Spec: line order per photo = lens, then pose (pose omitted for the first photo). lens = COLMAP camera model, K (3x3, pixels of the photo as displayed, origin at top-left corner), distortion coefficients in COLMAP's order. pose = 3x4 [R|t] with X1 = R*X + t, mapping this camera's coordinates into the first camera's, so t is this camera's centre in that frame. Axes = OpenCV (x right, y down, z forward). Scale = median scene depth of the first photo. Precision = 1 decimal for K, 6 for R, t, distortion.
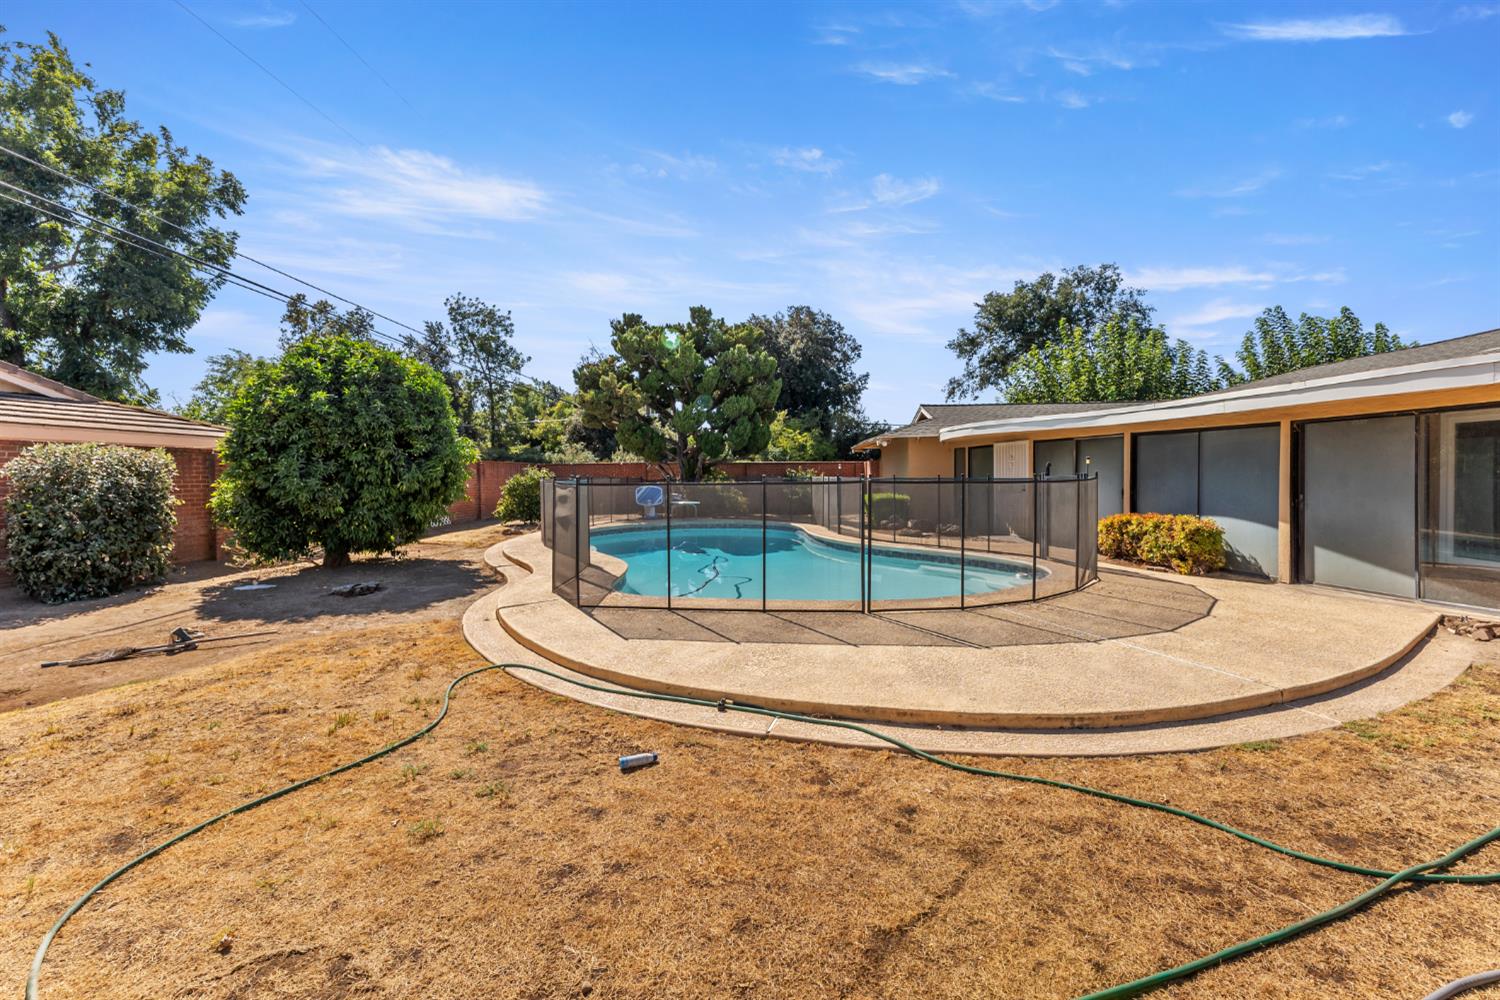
lens RADIAL K [[602.2, 0, 739.2], [0, 602.2, 473.0], [0, 0, 1]] dist [0.002237, 0.000392]
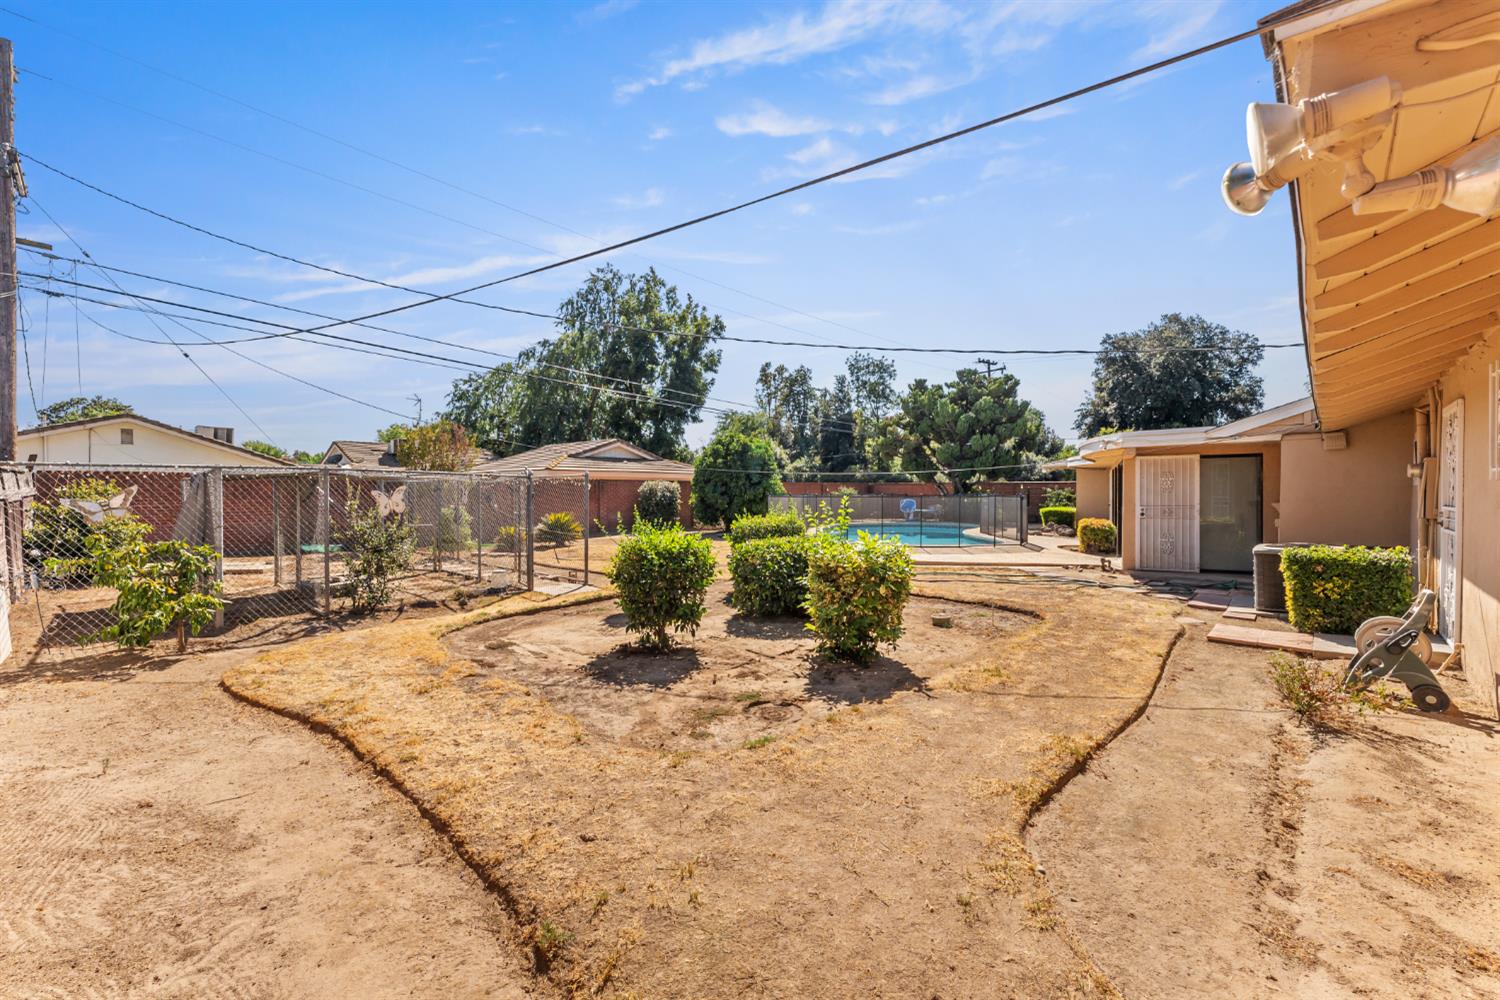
lens RADIAL K [[602.2, 0, 743.0], [0, 602.2, 499.4], [0, 0, 1]] dist [0.002237, 0.000392]
pose [[0.764012, 0.015446, -0.645018, 0.355883], [-0.001870, 0.999762, 0.021726, -0.007265], [0.645200, -0.015393, 0.763859, -0.305153]]
